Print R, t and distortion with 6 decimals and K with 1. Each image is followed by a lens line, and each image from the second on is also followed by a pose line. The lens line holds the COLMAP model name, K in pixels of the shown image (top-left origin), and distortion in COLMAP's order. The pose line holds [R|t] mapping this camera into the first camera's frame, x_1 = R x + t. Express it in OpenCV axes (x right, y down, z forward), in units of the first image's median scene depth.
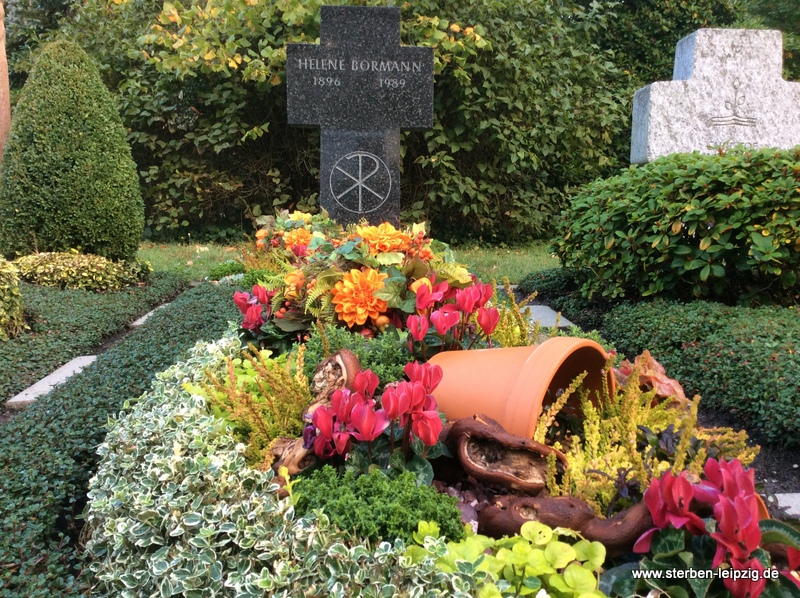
lens RADIAL K [[722.2, 0, 405.7], [0, 722.2, 297.2], [0, 0, 1]] dist [0.088129, -0.146839]
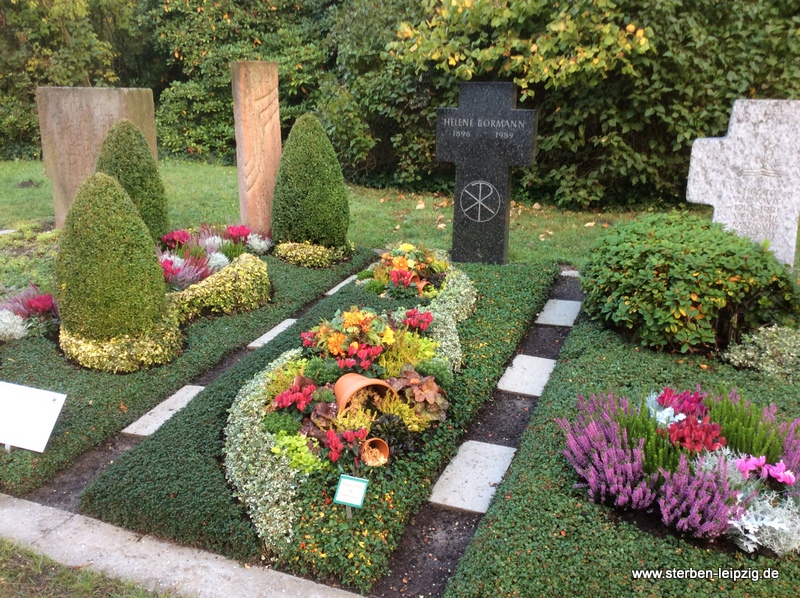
lens RADIAL K [[722.2, 0, 404.1], [0, 722.2, 305.7], [0, 0, 1]] dist [0.088129, -0.146839]
pose [[0.910015, 0.121223, -0.396458, 0.415903], [-0.046929, 0.980270, 0.192012, -0.229597], [0.411912, -0.156129, 0.897749, -0.439473]]
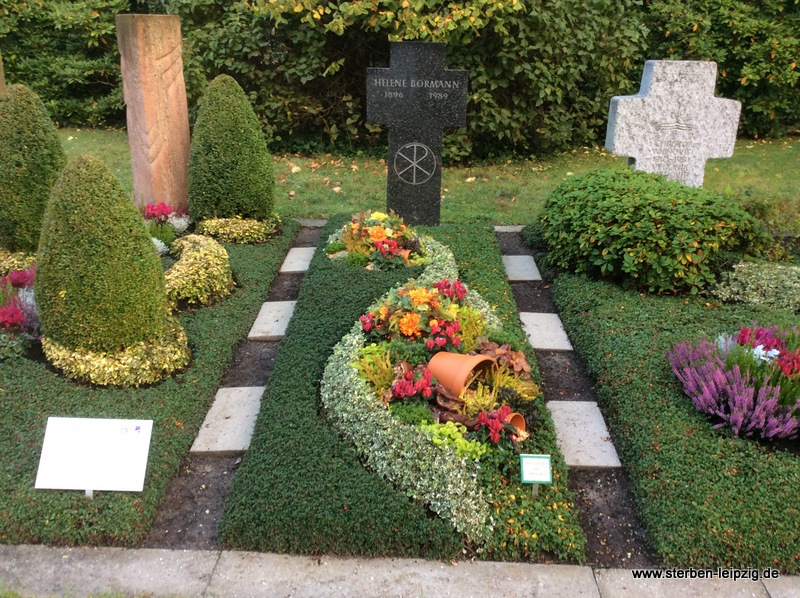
lens RADIAL K [[722.2, 0, 406.9], [0, 722.2, 304.6], [0, 0, 1]] dist [0.088129, -0.146839]
pose [[0.996849, 0.036633, -0.070350, 0.036122], [-0.018619, 0.970247, 0.241402, -0.238945], [0.077100, -0.239332, 0.967872, -0.511586]]
